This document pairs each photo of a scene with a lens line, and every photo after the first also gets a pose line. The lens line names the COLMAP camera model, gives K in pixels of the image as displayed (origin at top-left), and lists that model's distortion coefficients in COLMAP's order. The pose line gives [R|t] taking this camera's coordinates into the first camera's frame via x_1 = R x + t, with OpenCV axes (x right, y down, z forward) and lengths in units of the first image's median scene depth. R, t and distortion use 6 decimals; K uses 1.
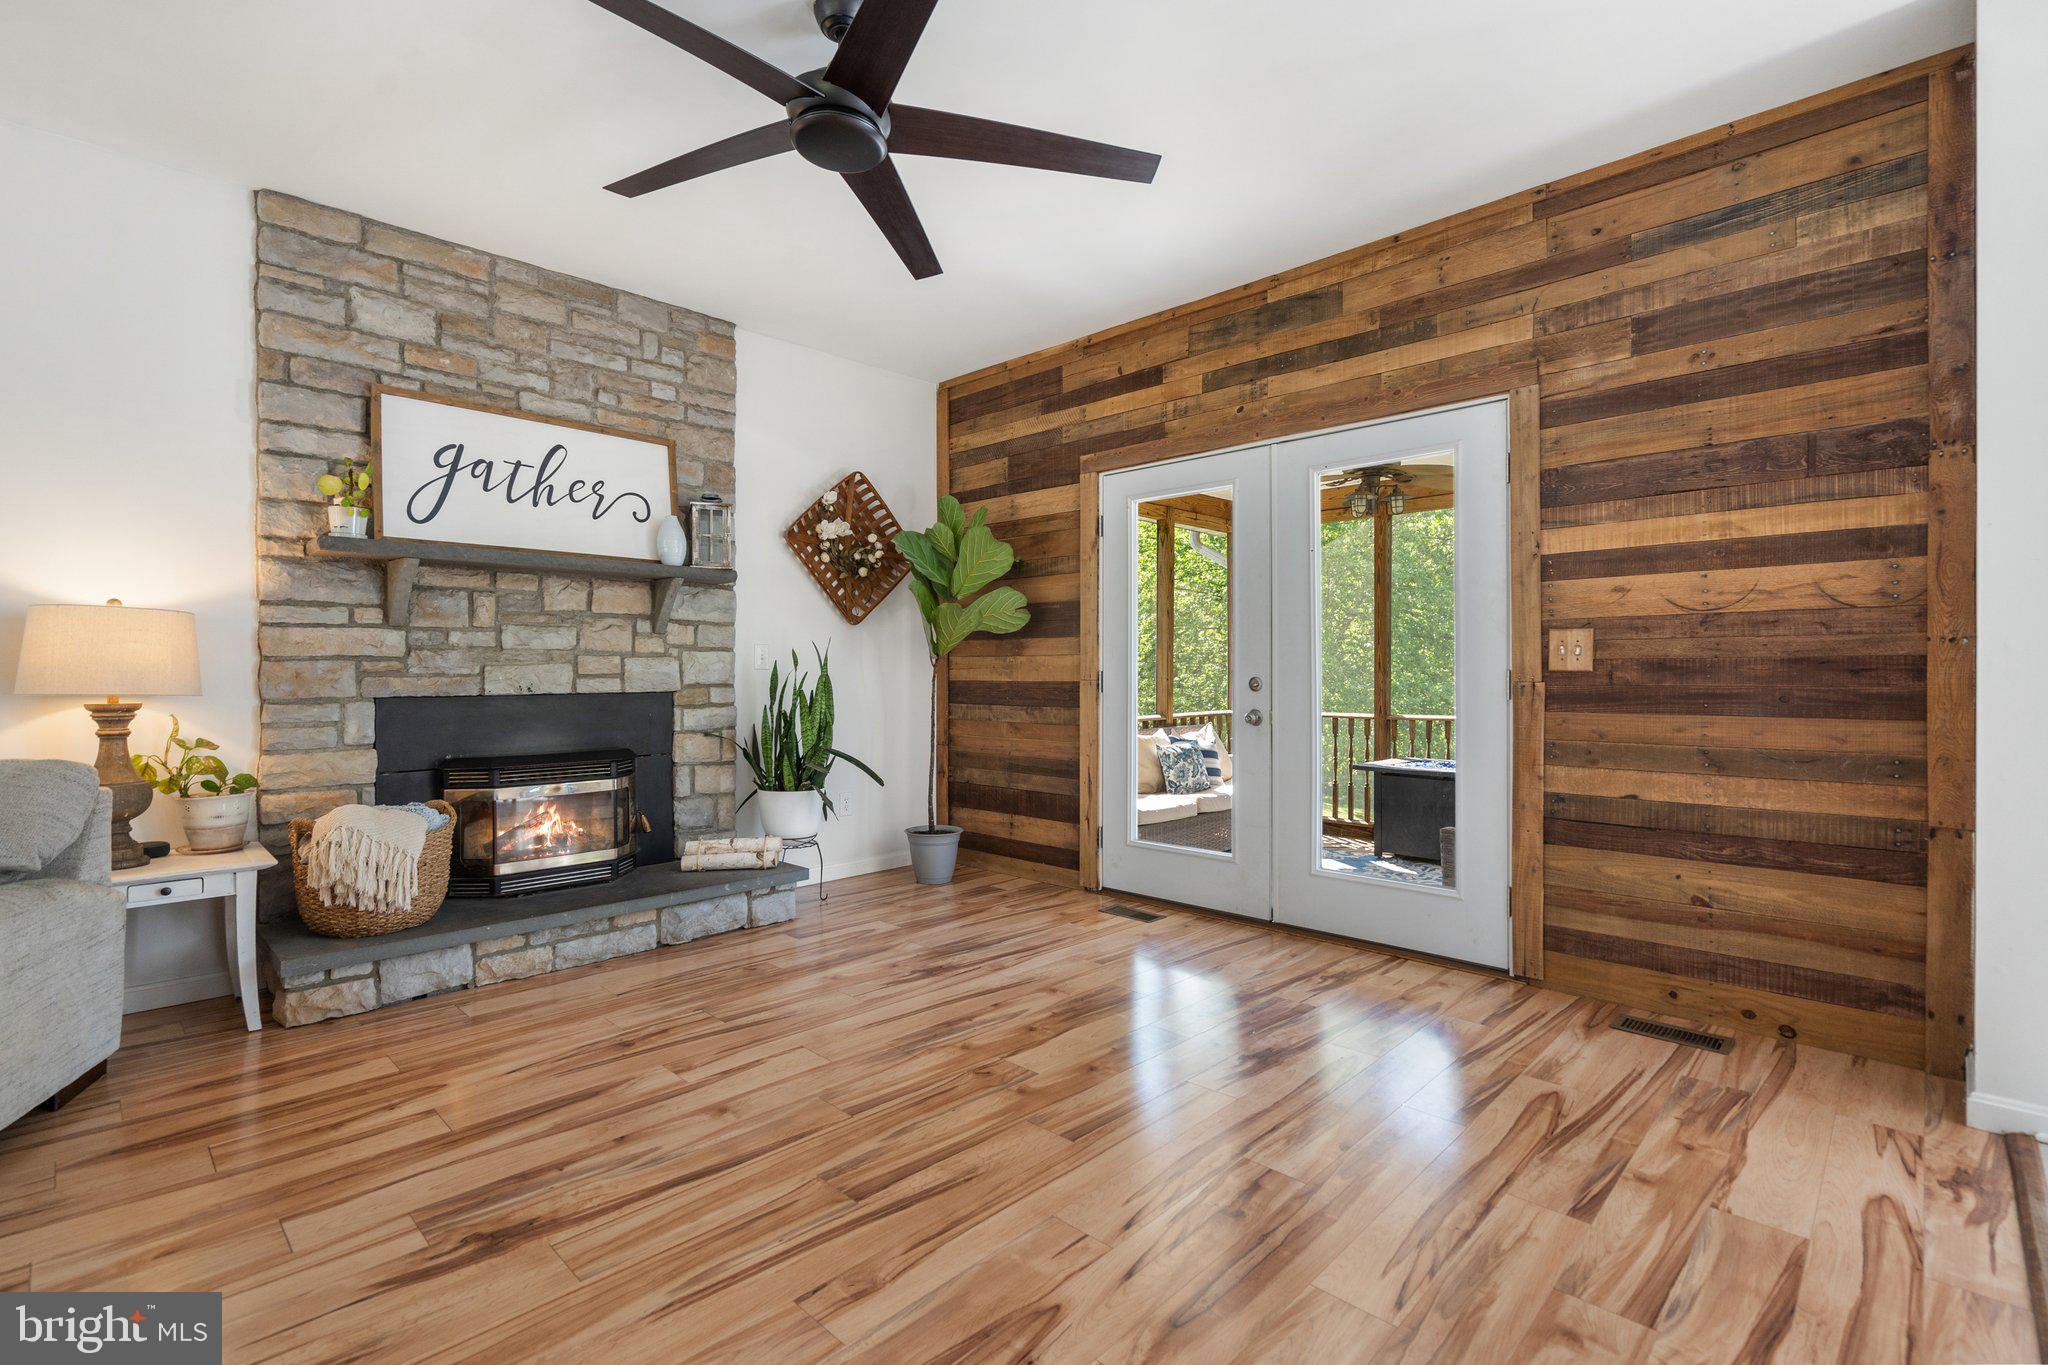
lens RADIAL K [[936.7, 0, 1016.9], [0, 936.7, 673.0], [0, 0, 1]] dist [-0.002377, 0.001258]
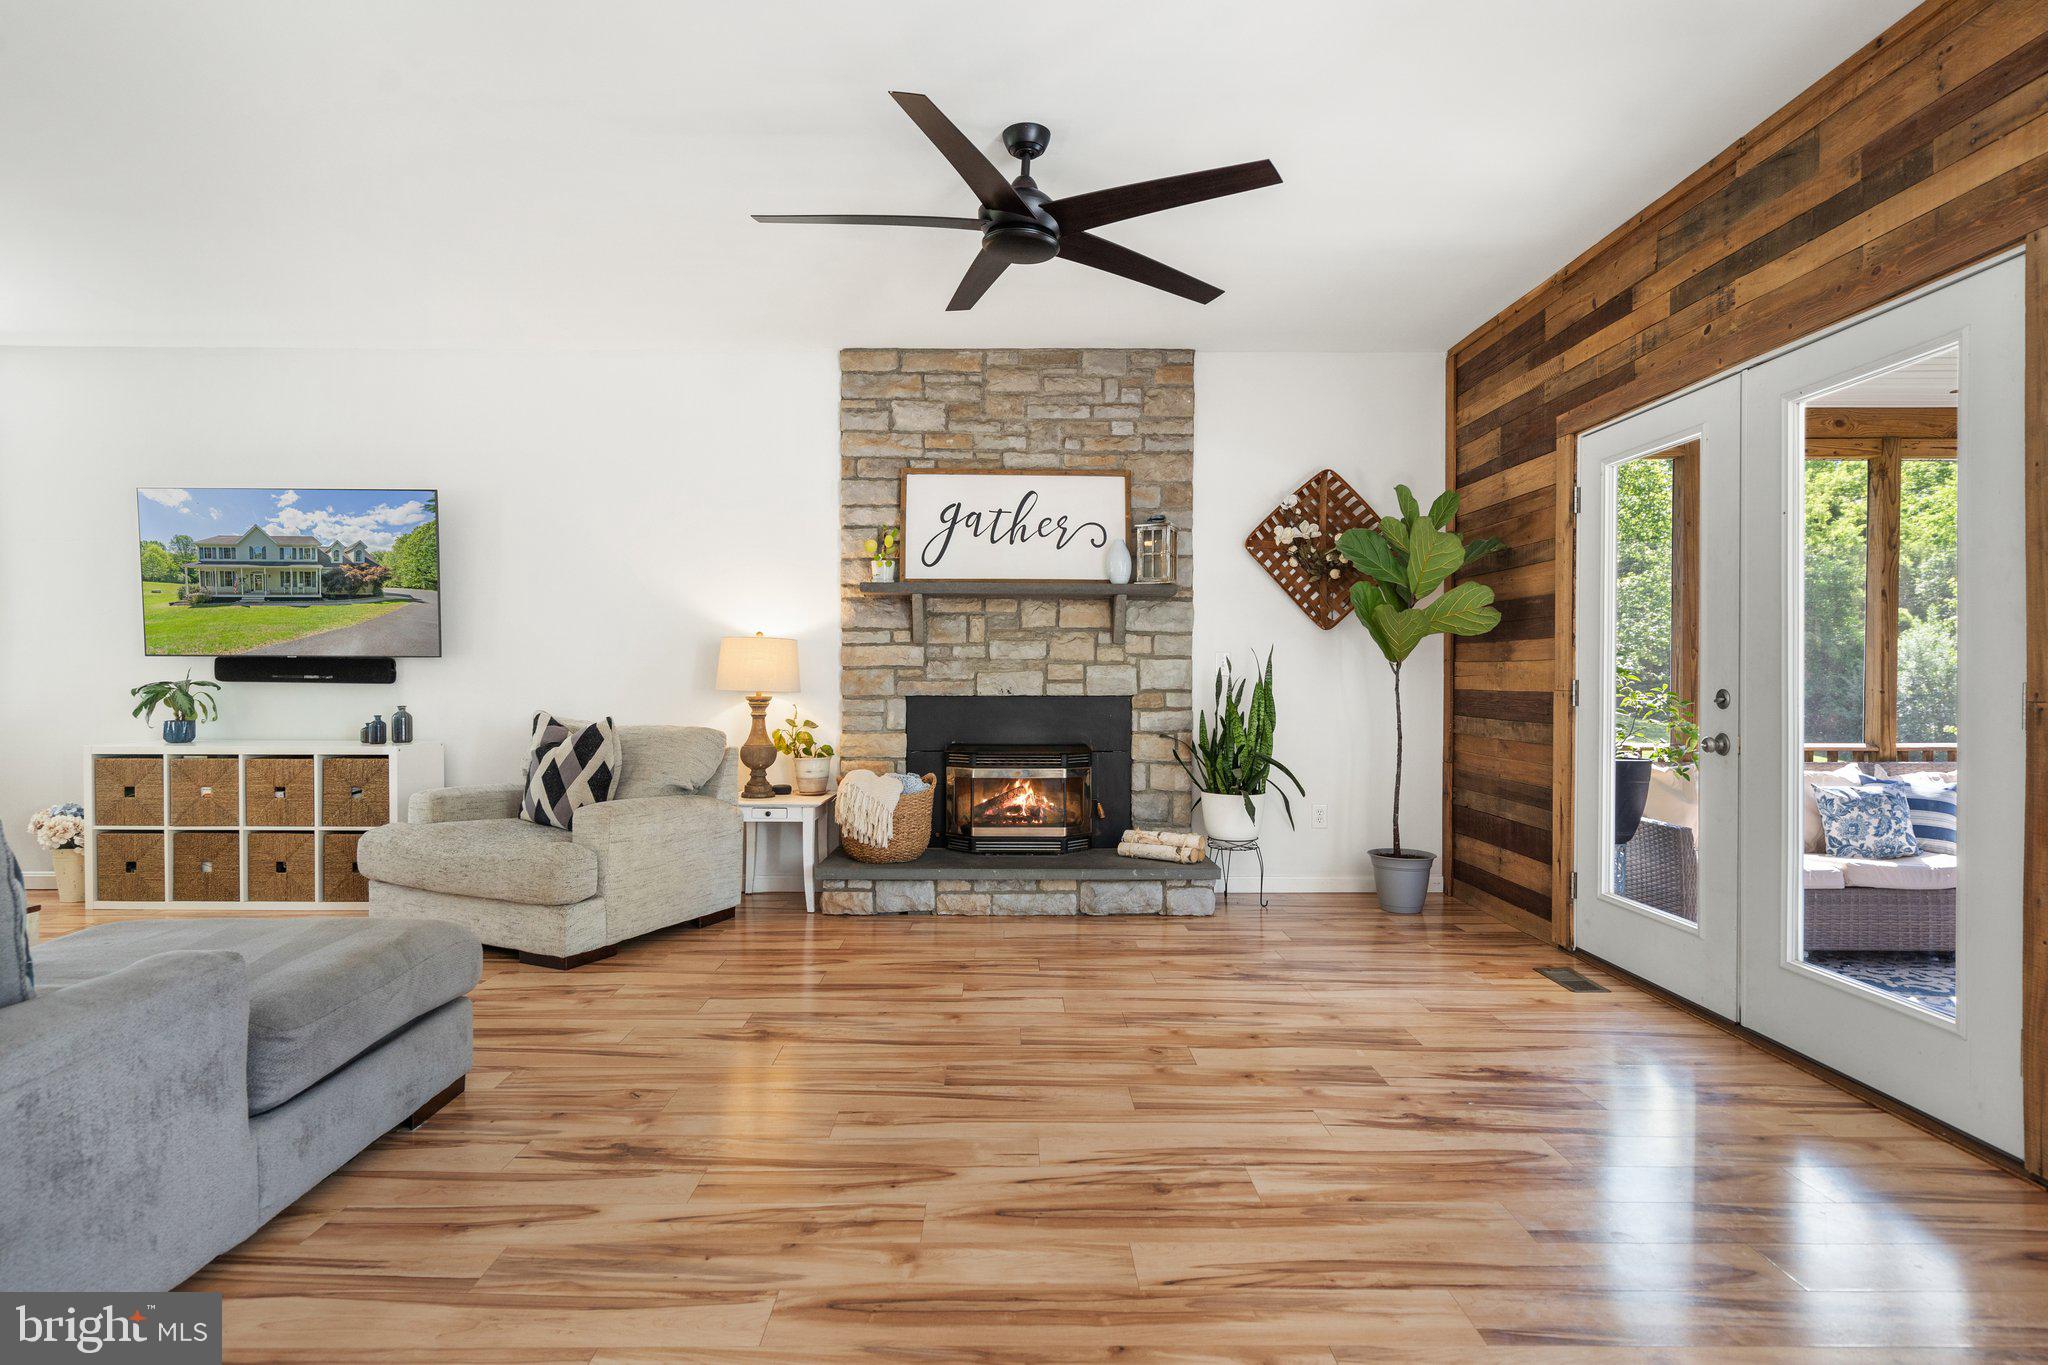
lens RADIAL K [[1057.7, 0, 1010.8], [0, 1057.7, 680.8], [0, 0, 1]] dist [0.002832, 0.001761]
pose [[0.703078, 0.006838, -0.711080, 0.497497], [-0.004701, 0.999977, 0.004968, -0.004061], [0.711097, -0.000150, 0.703094, 0.014916]]
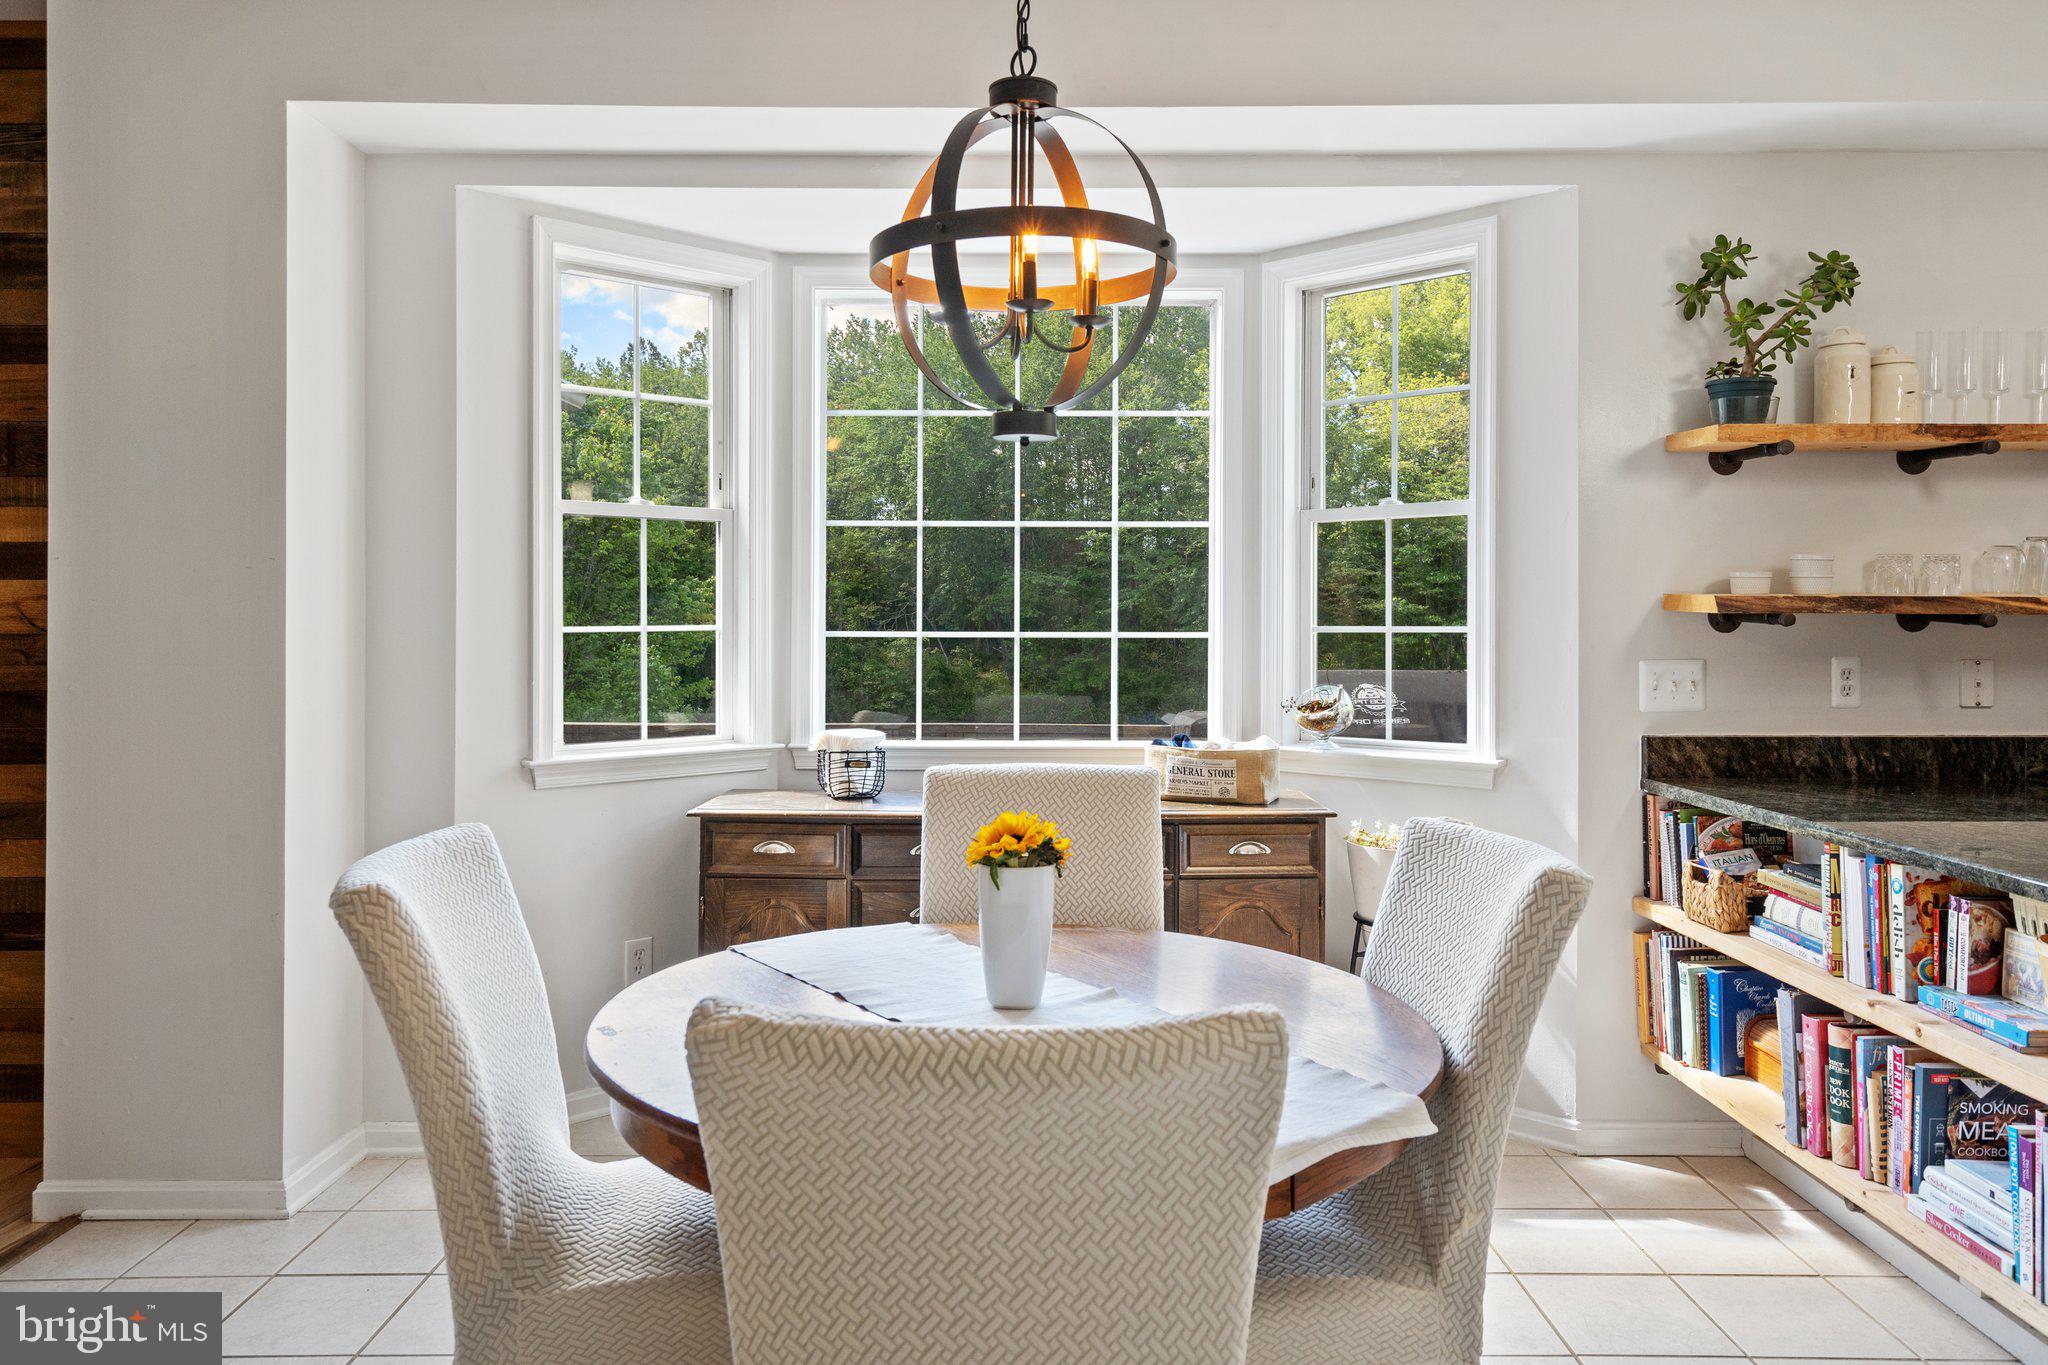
lens RADIAL K [[1403.6, 0, 1031.0], [0, 1403.6, 618.8], [0, 0, 1]] dist [0.005189, -0.000072]
pose [[0.712240, 0.001855, 0.701934, 0.456620], [0.000241, 0.999996, -0.002887, -0.057726], [-0.701936, 0.002225, 0.712237, -0.399338]]
